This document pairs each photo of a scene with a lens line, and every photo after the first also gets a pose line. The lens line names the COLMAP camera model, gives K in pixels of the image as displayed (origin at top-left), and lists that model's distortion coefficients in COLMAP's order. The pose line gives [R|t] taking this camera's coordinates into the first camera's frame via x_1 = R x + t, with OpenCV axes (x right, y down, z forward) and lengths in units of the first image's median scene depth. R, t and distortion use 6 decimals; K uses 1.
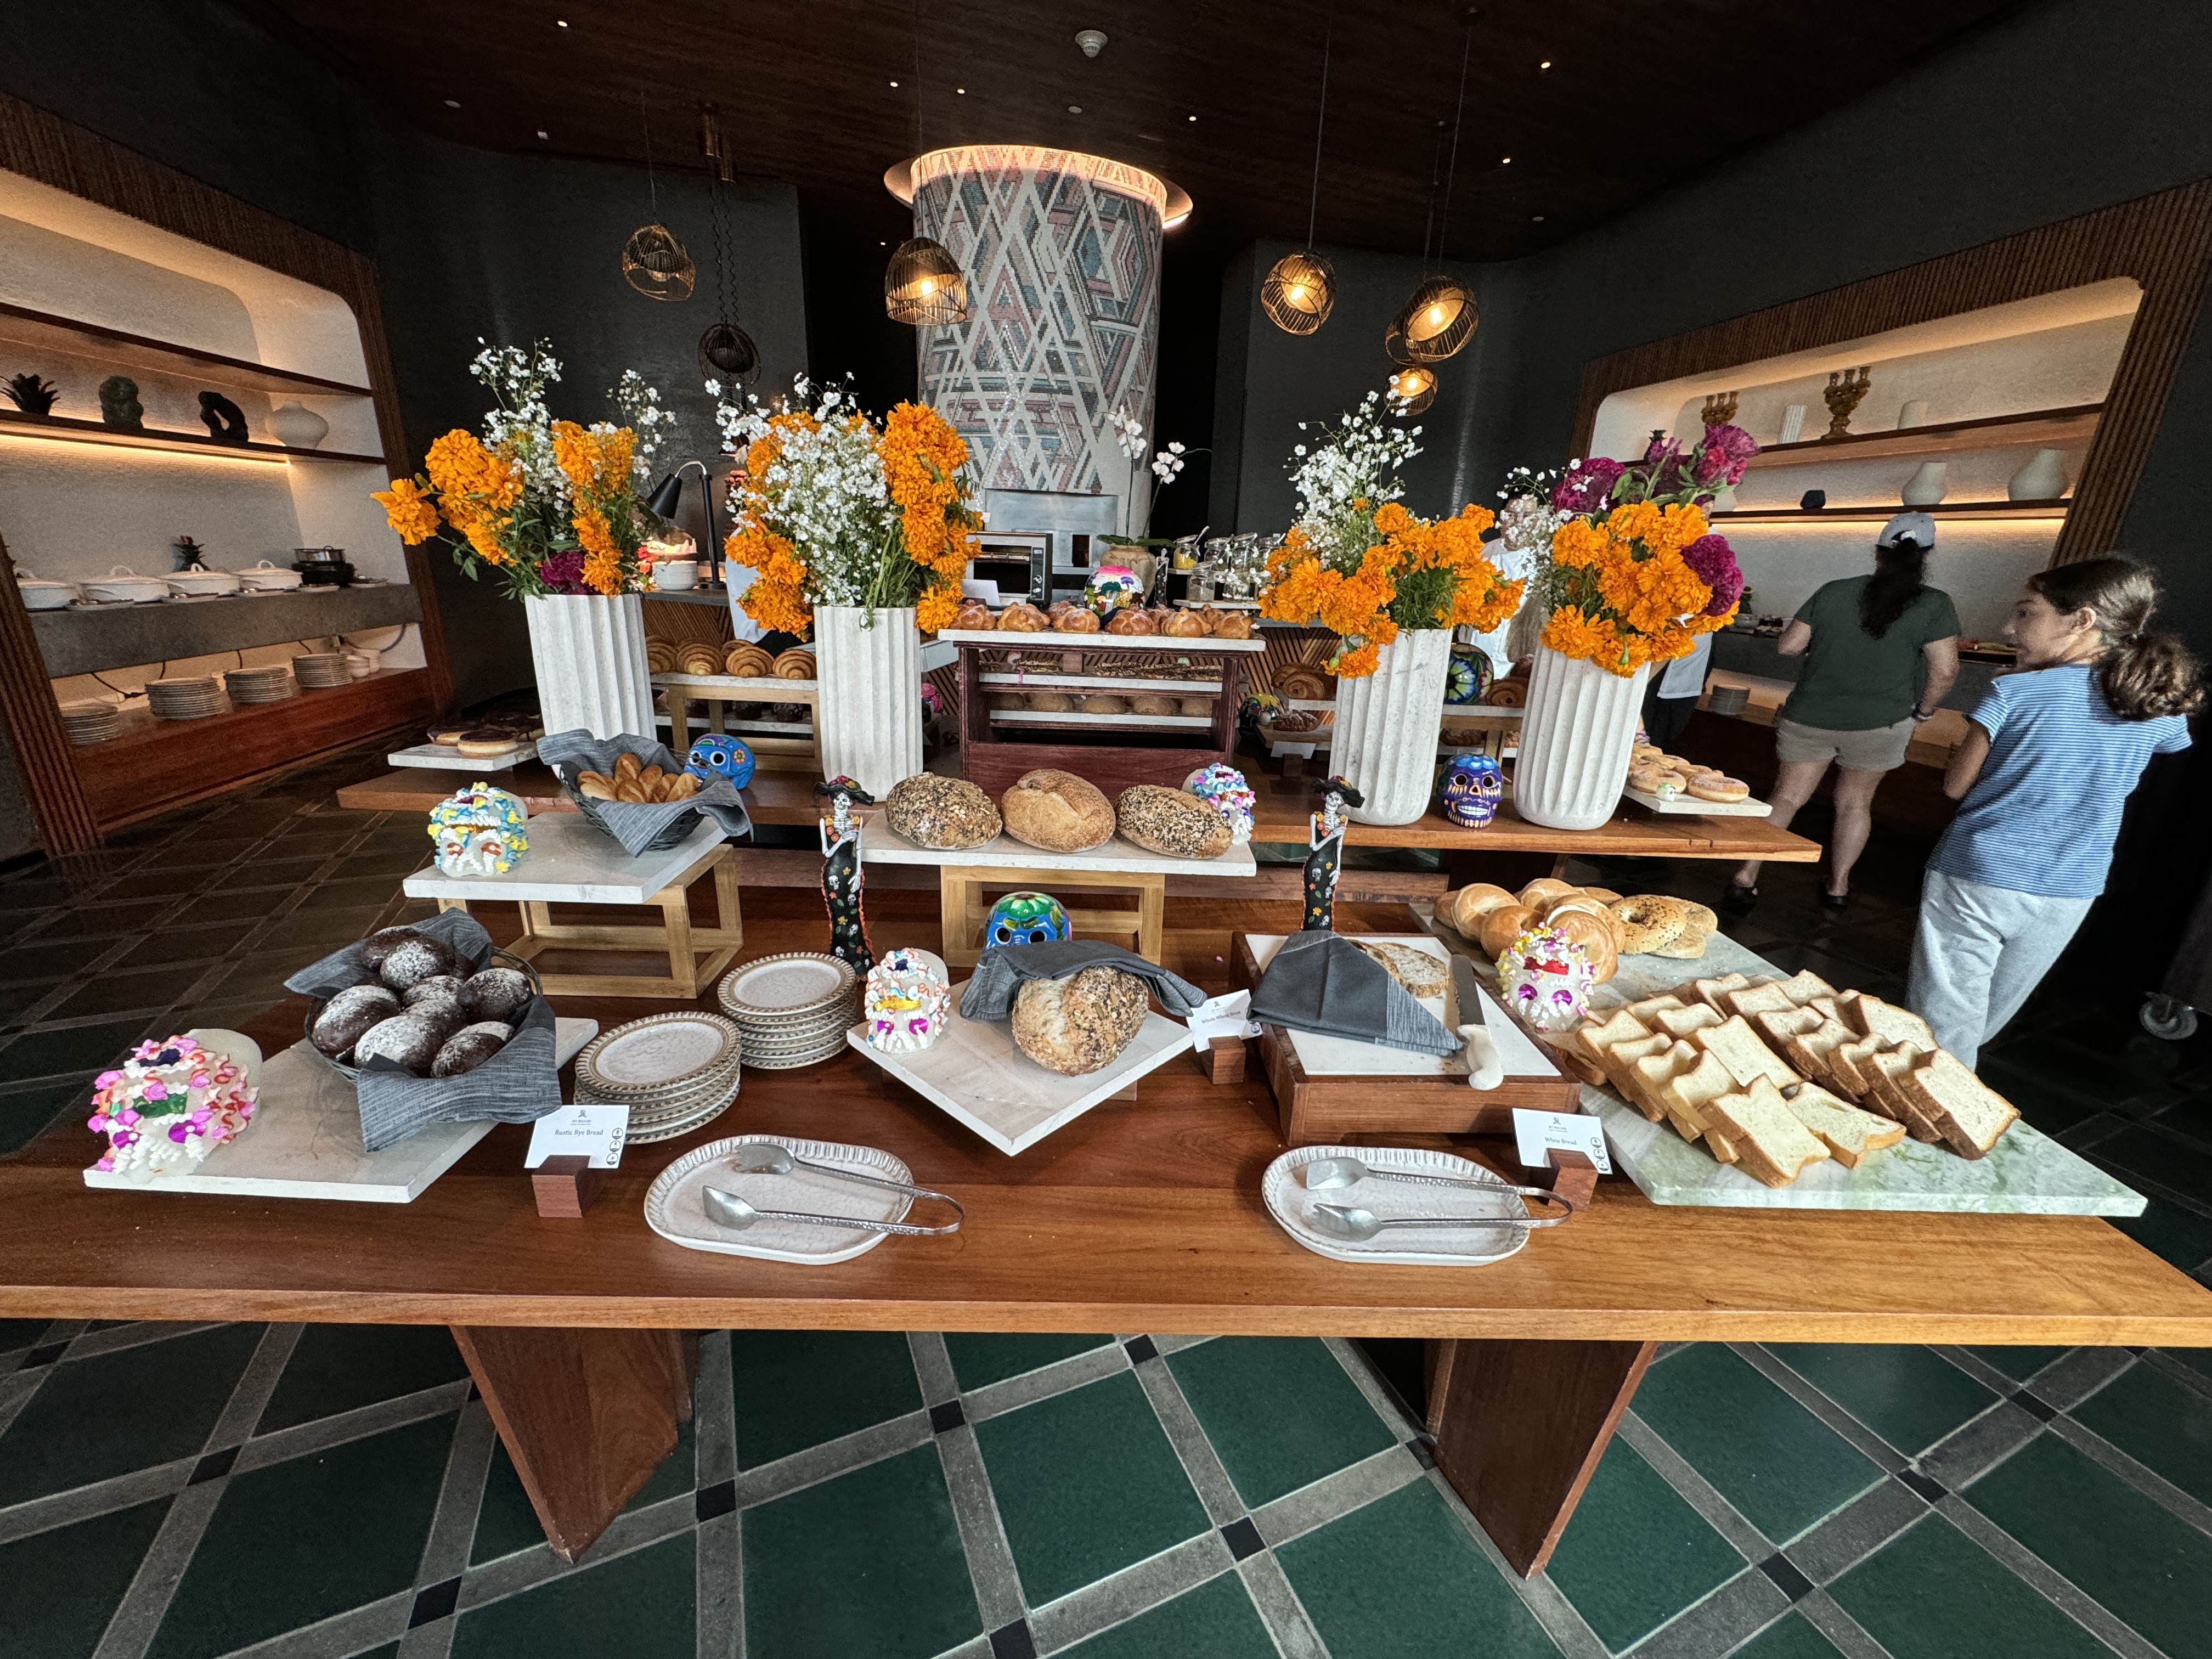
lens RADIAL K [[889.2, 0, 1100.7], [0, 889.2, 832.5], [0, 0, 1]] dist [-0.001070, 0.000008]
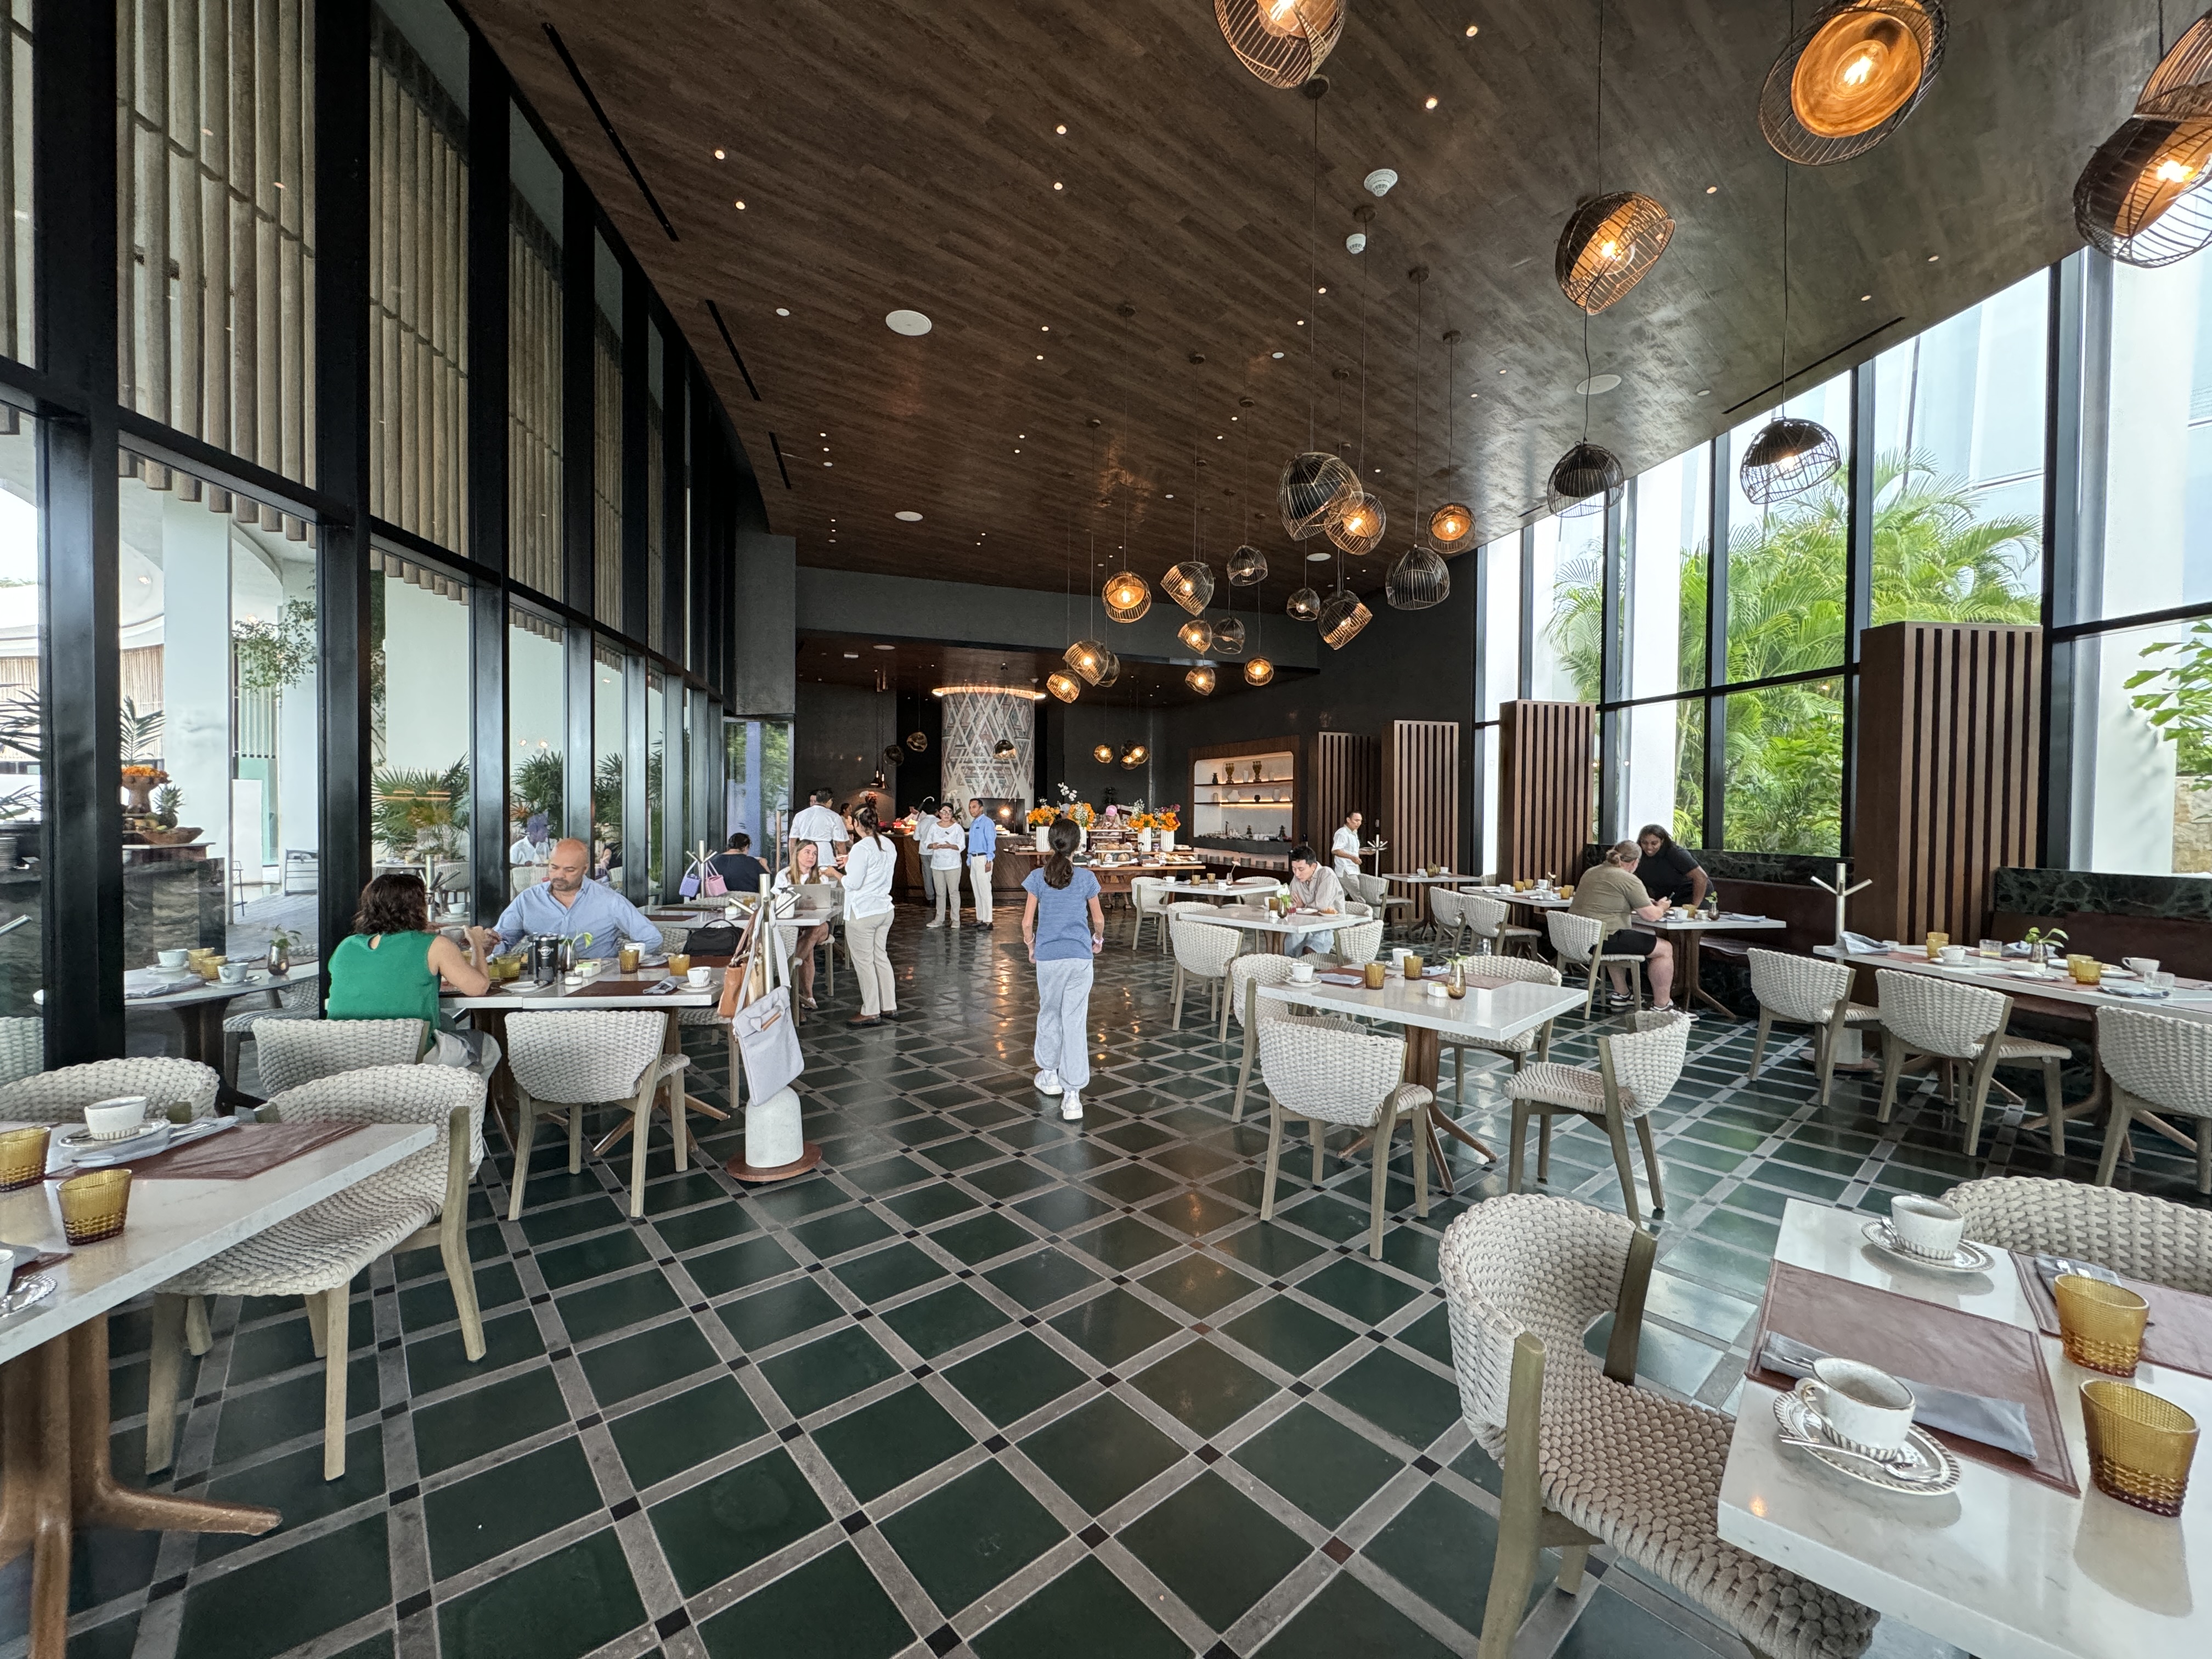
lens RADIAL K [[889.2, 0, 1104.1], [0, 889.2, 828.1], [0, 0, 1]] dist [-0.001070, 0.000008]
pose [[0.954920, -0.030174, 0.295326, -0.584113], [0.114398, 0.955392, -0.272286, 0.469728], [-0.273936, 0.293796, 0.915774, -1.533740]]
